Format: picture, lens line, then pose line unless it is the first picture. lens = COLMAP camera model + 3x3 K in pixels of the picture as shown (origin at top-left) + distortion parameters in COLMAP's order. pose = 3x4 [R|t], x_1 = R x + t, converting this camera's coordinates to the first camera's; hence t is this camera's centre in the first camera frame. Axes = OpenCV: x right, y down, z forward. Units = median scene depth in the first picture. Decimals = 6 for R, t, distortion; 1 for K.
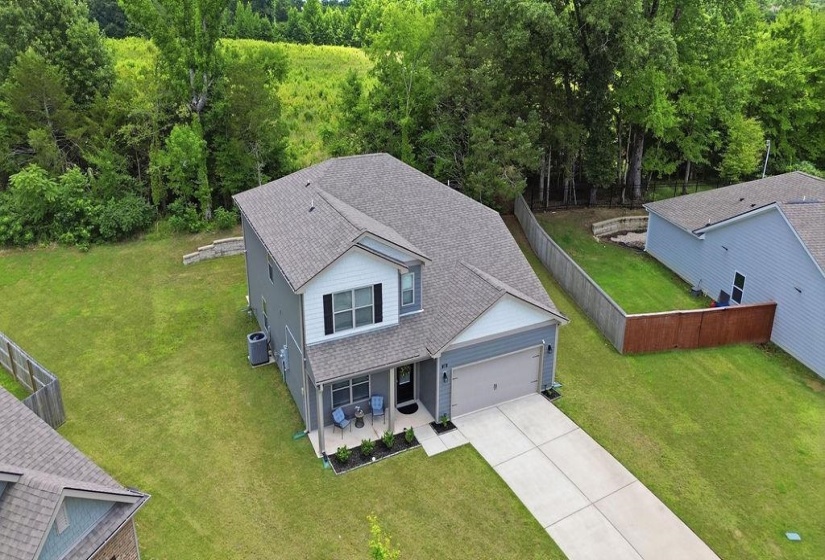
lens RADIAL K [[589.1, 0, 419.8], [0, 589.1, 272.1], [0, 0, 1]] dist [-0.002636, 0.002144]
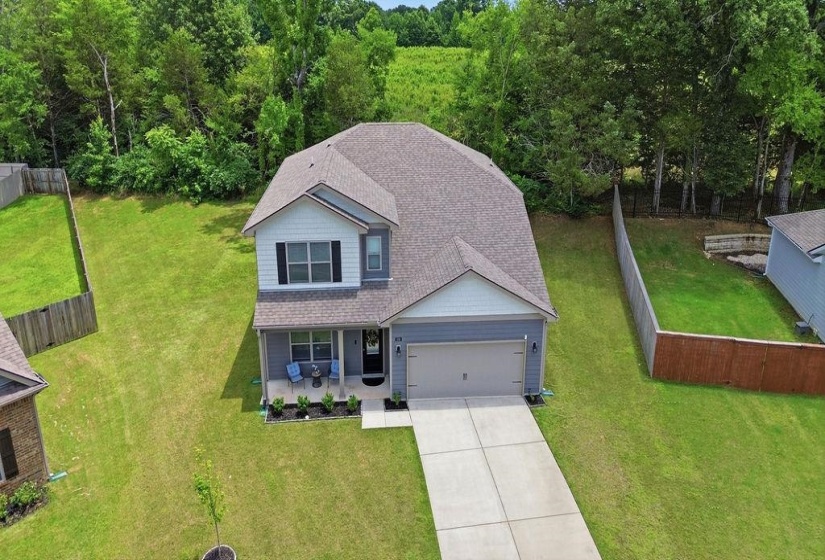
lens RADIAL K [[589.1, 0, 415.7], [0, 589.1, 273.4], [0, 0, 1]] dist [-0.002636, 0.002144]
pose [[0.929052, 0.137197, -0.343569, 0.307733], [-0.143614, 0.989610, 0.006830, 0.036895], [0.340936, 0.042996, 0.939103, 0.100992]]
